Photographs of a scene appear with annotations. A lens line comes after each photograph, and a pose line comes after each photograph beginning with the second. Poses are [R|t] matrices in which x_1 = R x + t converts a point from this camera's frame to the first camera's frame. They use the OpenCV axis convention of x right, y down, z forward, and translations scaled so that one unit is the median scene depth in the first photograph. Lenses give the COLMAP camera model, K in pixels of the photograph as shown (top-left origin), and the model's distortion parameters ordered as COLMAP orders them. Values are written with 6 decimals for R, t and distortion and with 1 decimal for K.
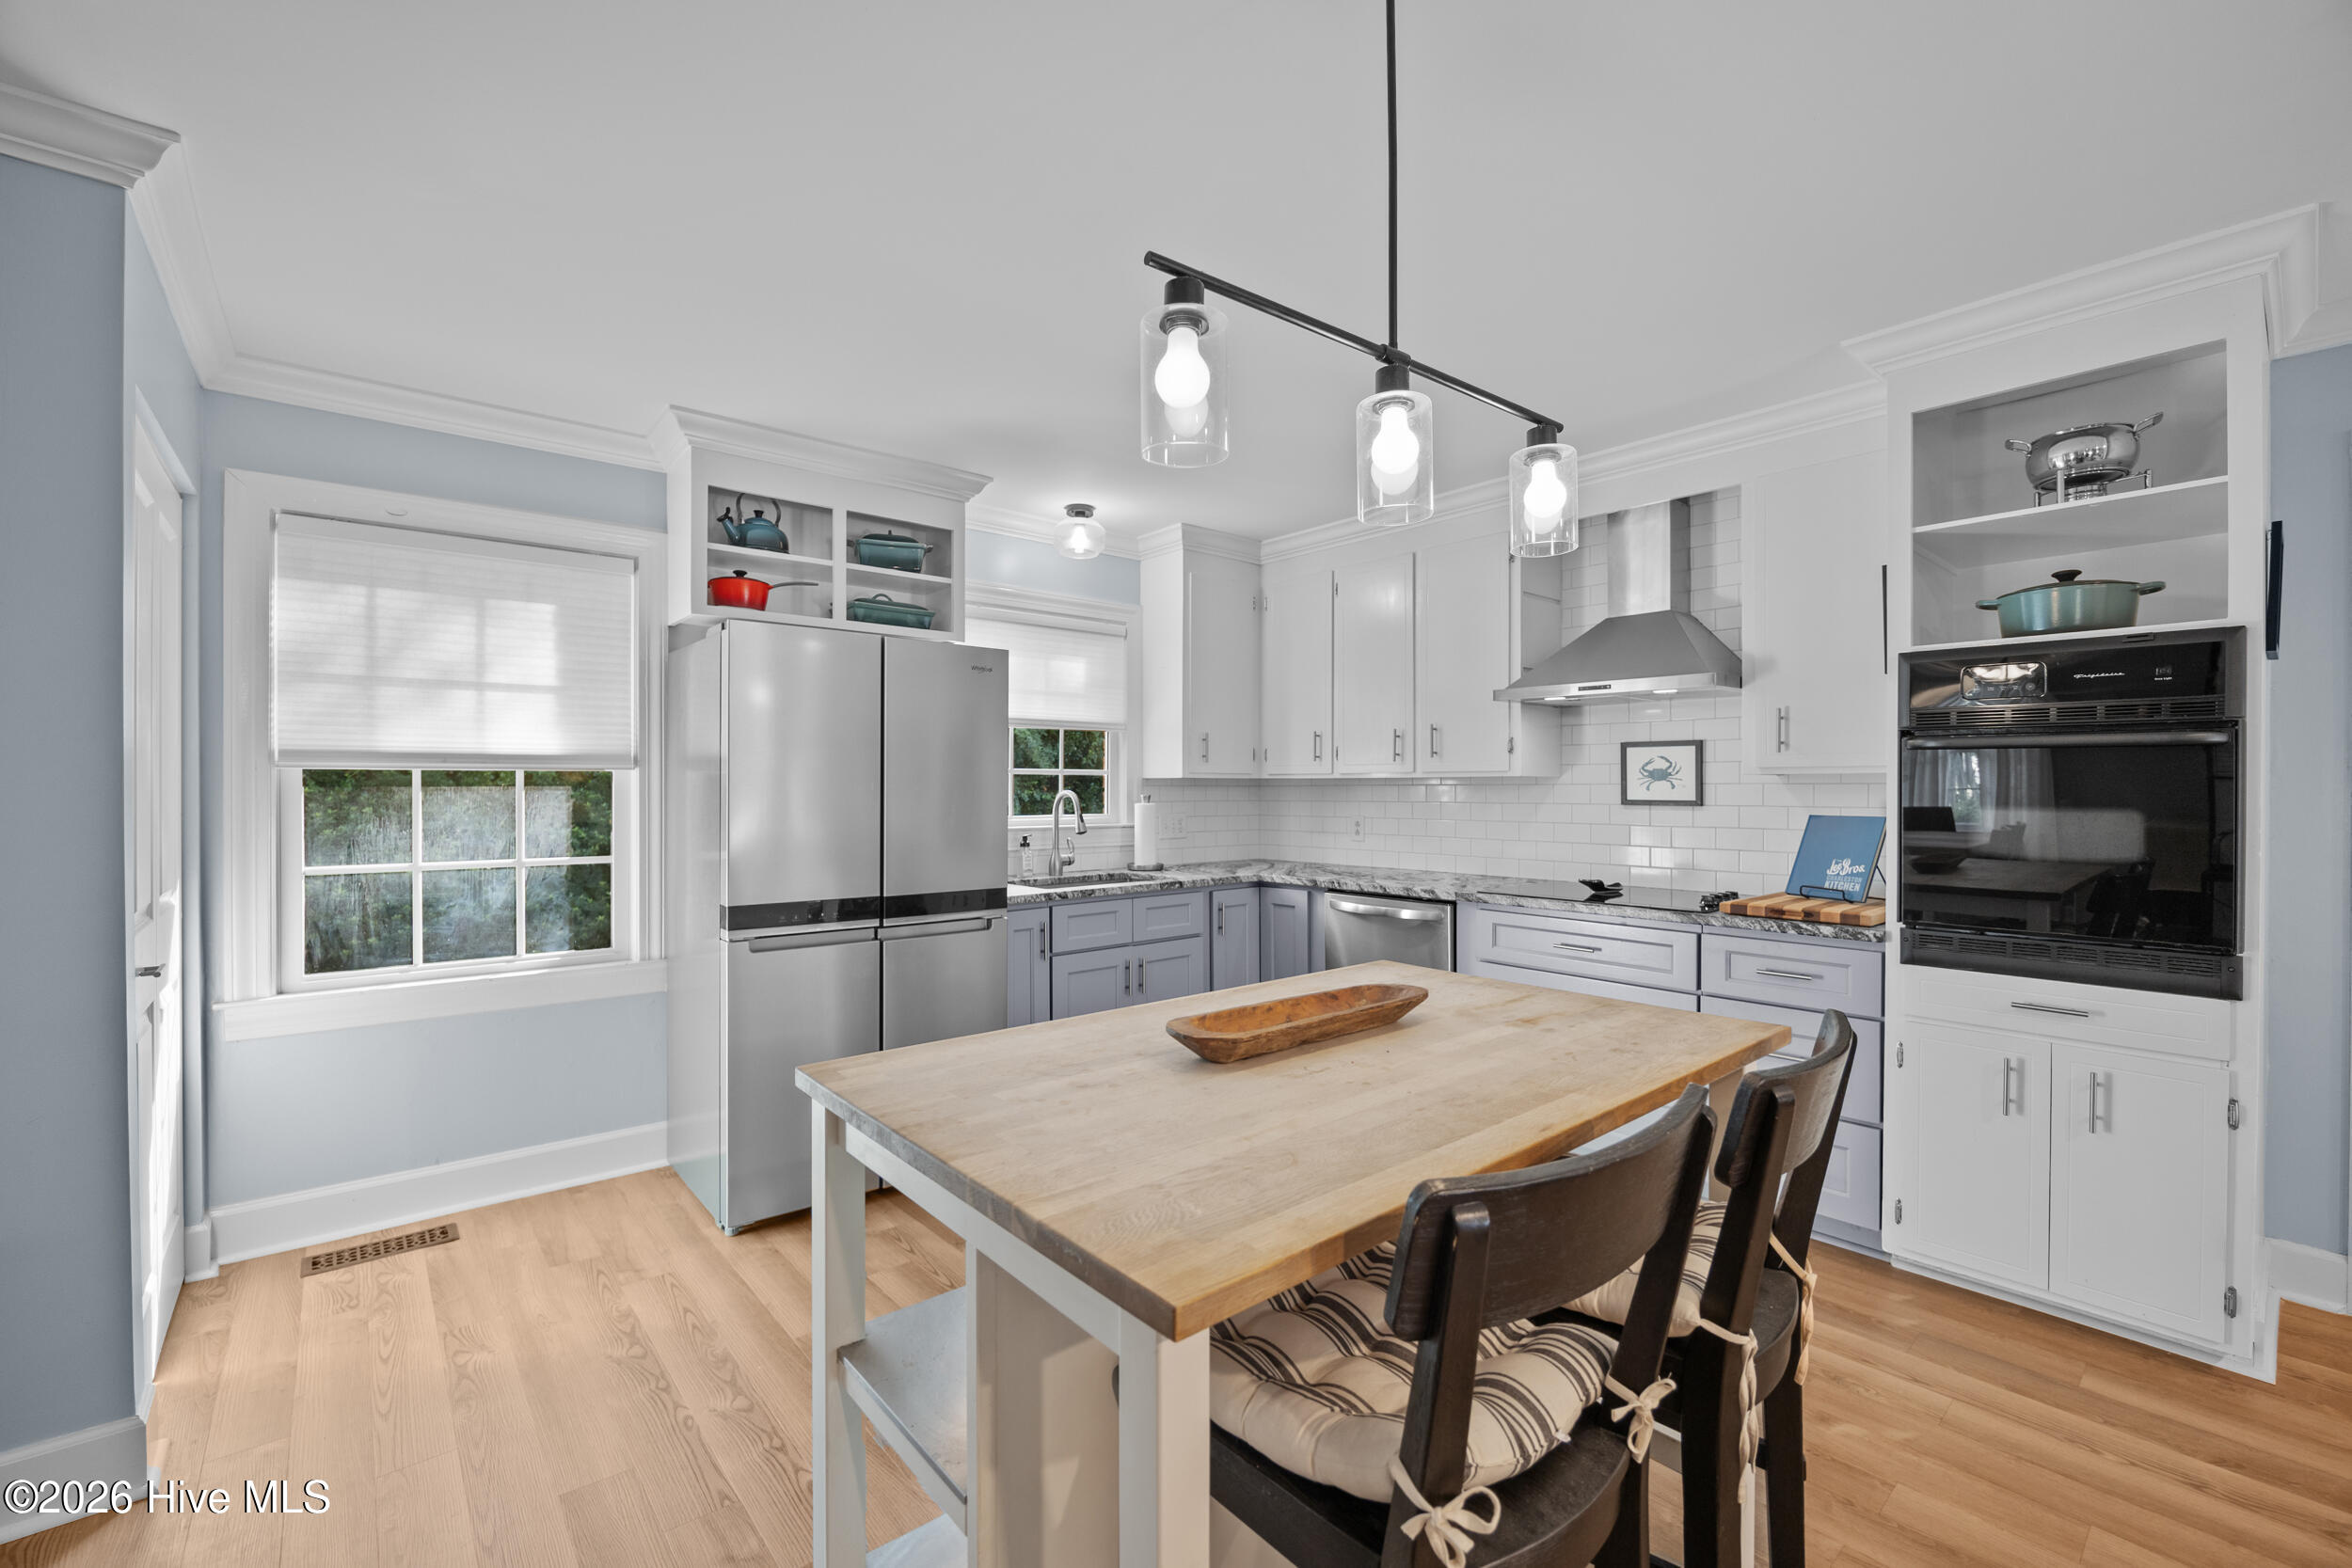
lens RADIAL K [[979.5, 0, 1174.0], [0, 979.5, 785.1], [0, 0, 1]] dist [-0.014215, 0.000581]
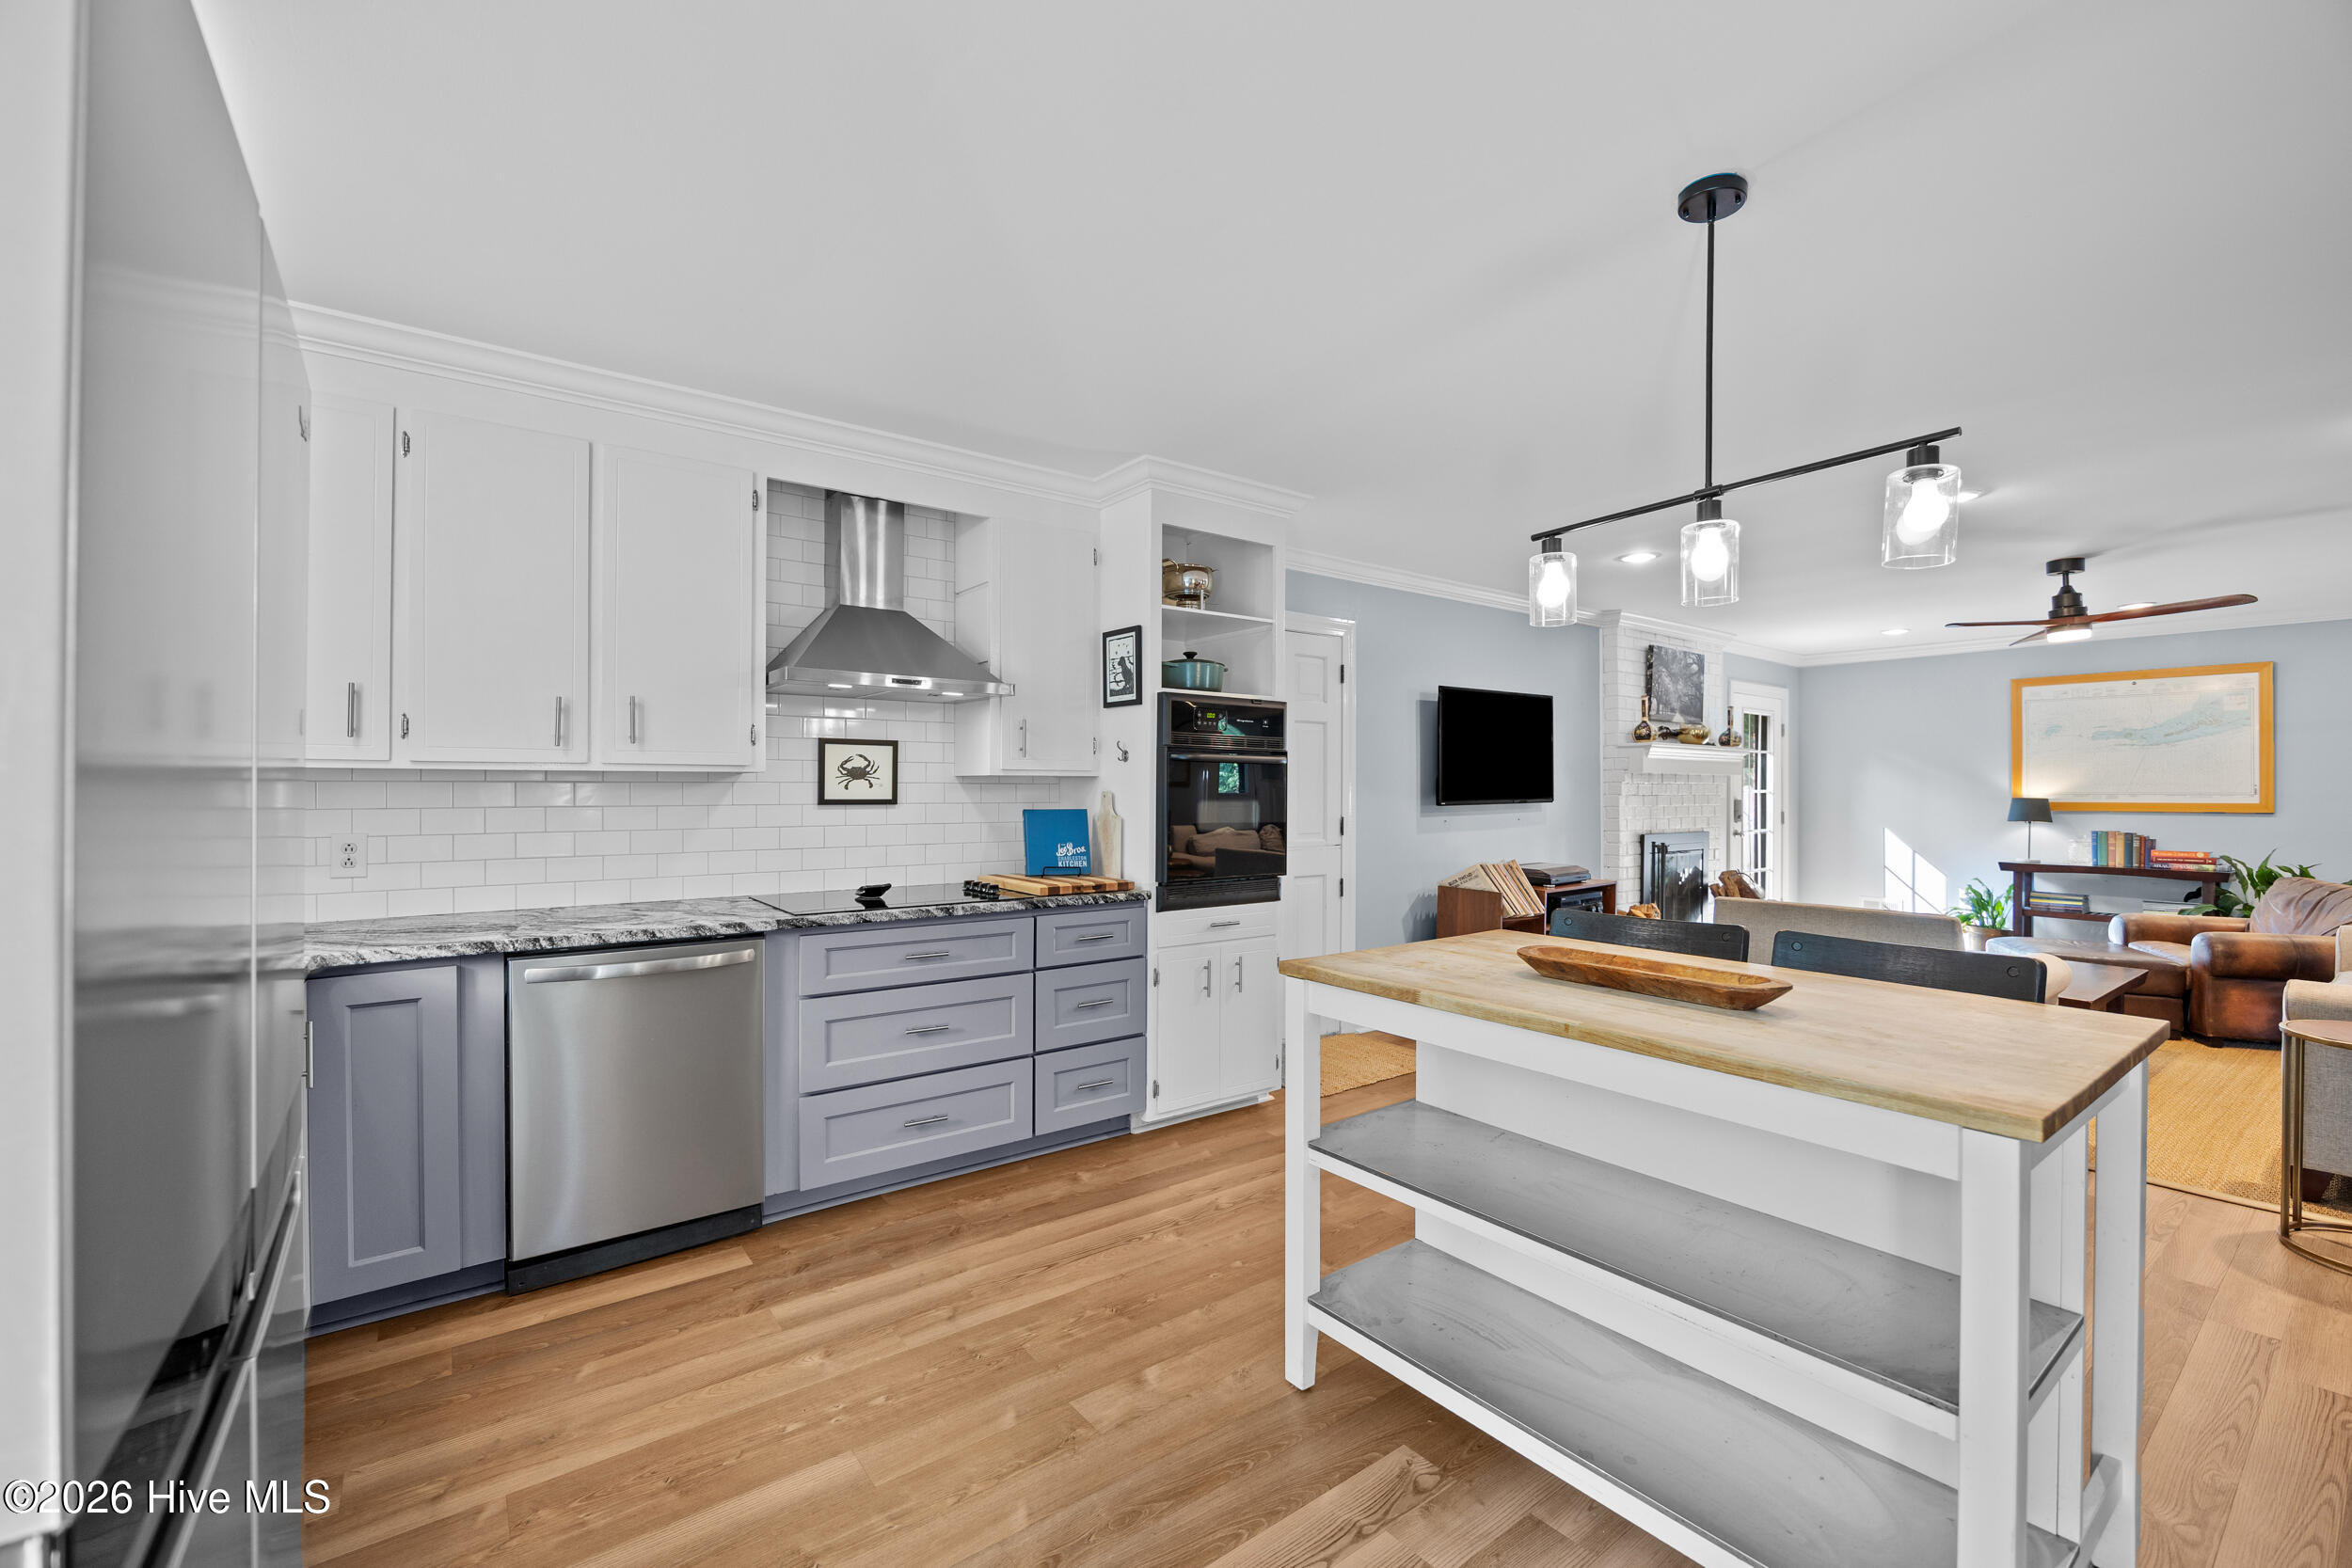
lens RADIAL K [[979.5, 0, 1173.6], [0, 979.5, 785.7], [0, 0, 1]] dist [-0.014215, 0.000581]
pose [[0.053985, 0.004046, 0.998534, -0.481413], [-0.004283, 0.999984, -0.003820, 0.004114], [-0.998533, -0.004071, 0.054001, 0.648461]]
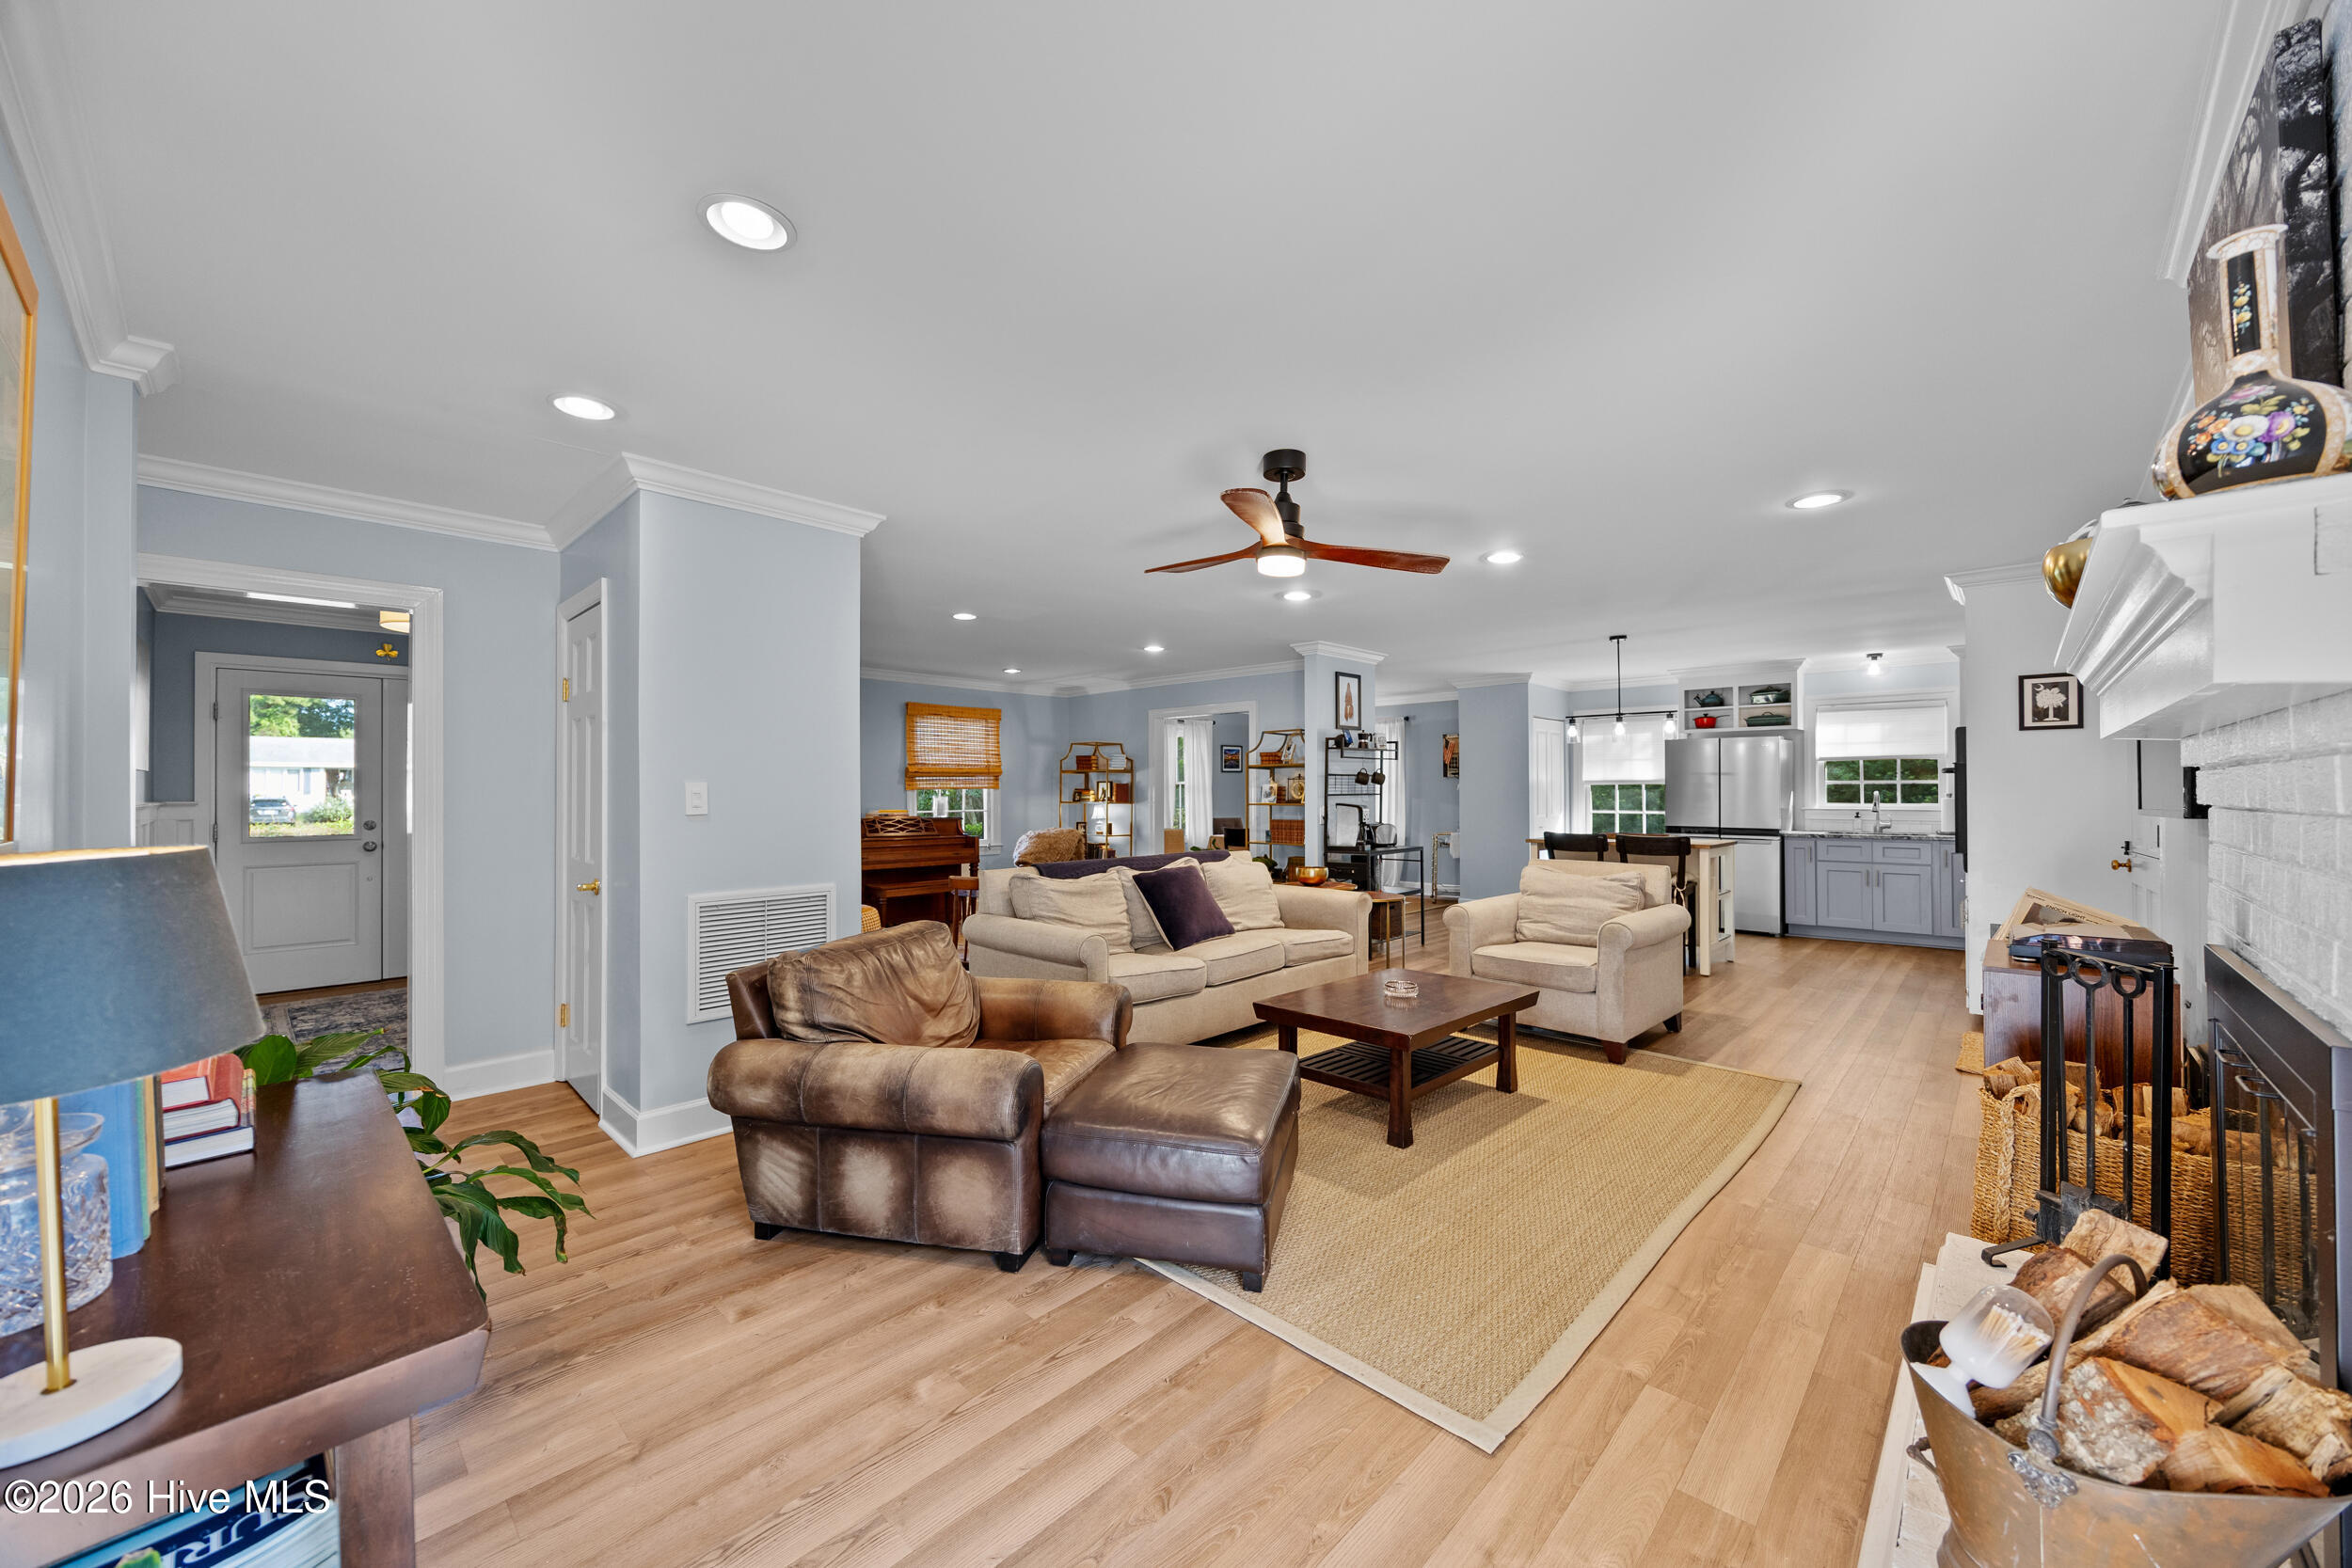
lens RADIAL K [[891.0, 0, 1174.8], [0, 891.0, 784.7], [0, 0, 1]] dist [0.001121, -0.000127]
pose [[0.108714, -0.007985, -0.994041, 1.903355], [0.004889, 0.999960, -0.007497, -0.001438], [0.994061, -0.004045, 0.108749, -0.800341]]
